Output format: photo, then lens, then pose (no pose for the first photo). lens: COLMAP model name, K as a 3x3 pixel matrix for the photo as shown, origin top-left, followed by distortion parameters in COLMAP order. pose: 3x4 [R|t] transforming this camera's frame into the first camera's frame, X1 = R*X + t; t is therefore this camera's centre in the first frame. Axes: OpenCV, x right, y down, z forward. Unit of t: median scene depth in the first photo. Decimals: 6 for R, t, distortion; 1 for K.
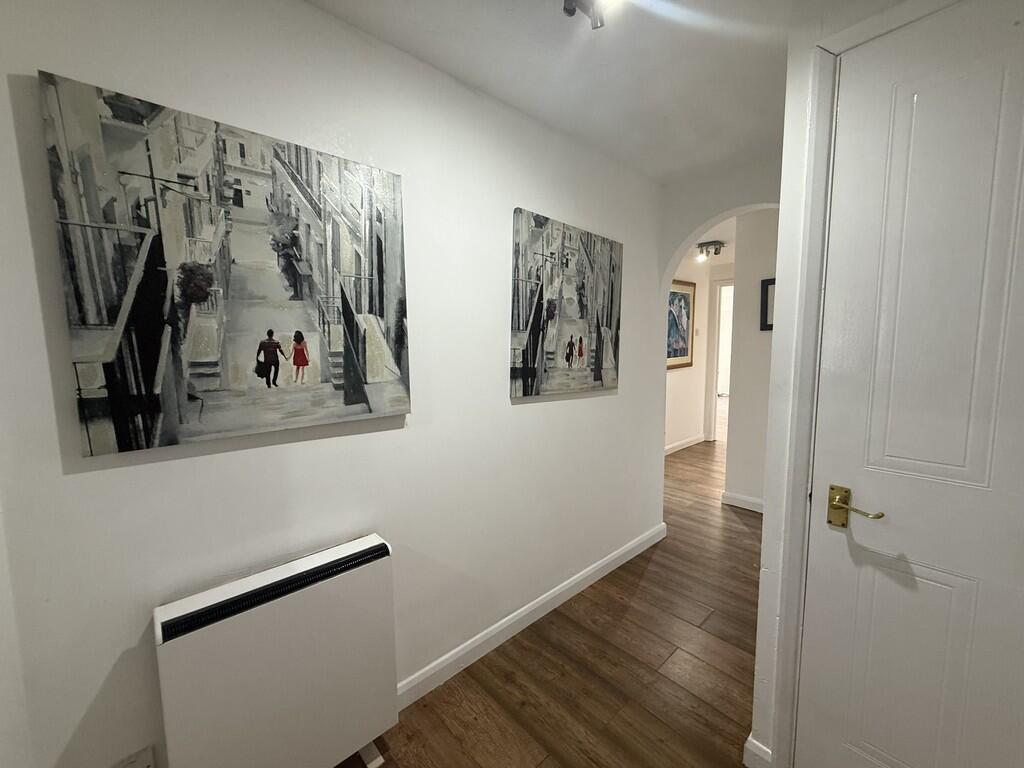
lens RADIAL K [[410.7, 0, 512.0], [0, 410.7, 384.0], [0, 0, 1]] dist [-0.000874, 0.000058]
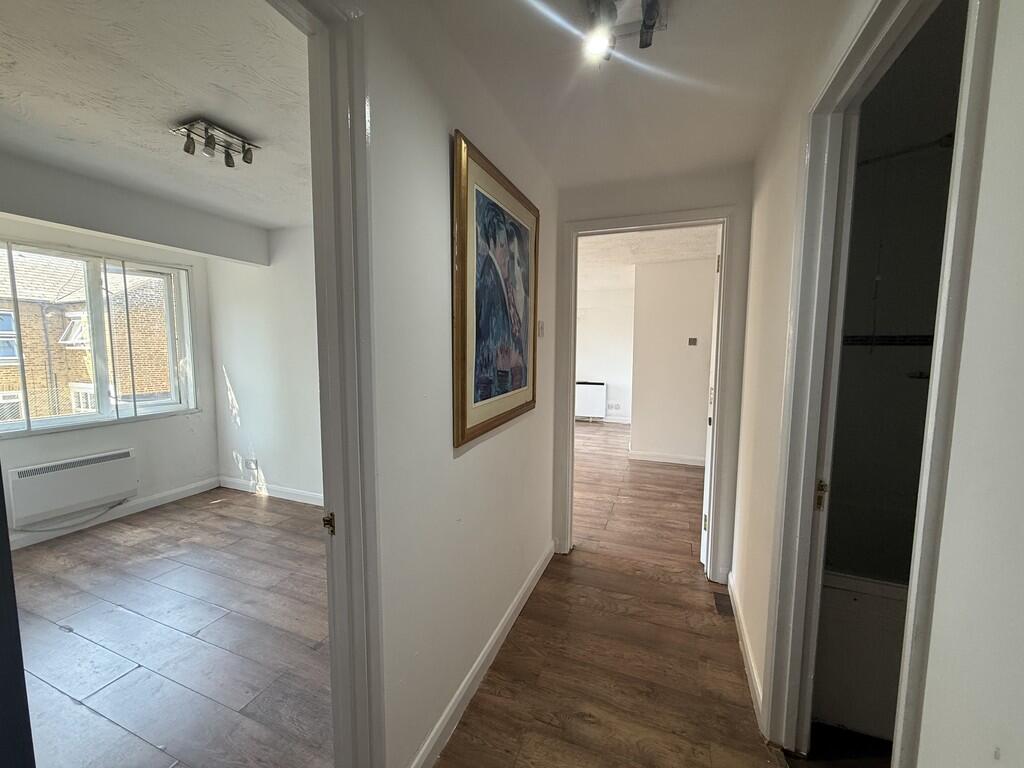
lens RADIAL K [[410.7, 0, 512.0], [0, 410.7, 384.0], [0, 0, 1]] dist [-0.000874, 0.000058]
pose [[0.896027, -0.024888, 0.443302, 0.241881], [0.028800, 0.999583, -0.002093, -0.071716], [-0.443065, 0.014642, 0.896370, 0.662395]]
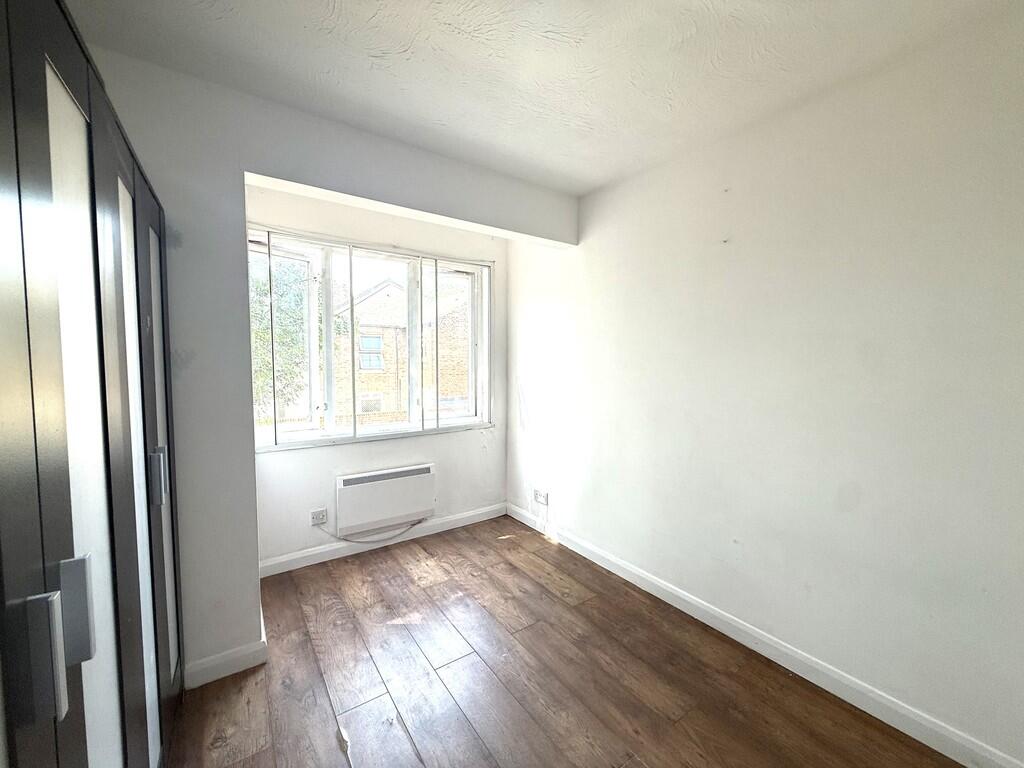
lens RADIAL K [[410.7, 0, 512.0], [0, 410.7, 384.0], [0, 0, 1]] dist [-0.000874, 0.000058]
pose [[0.992762, 0.022442, -0.117985, 0.157568], [-0.026730, 0.999034, -0.034891, -0.087123], [0.117088, 0.037792, 0.992402, 0.978488]]
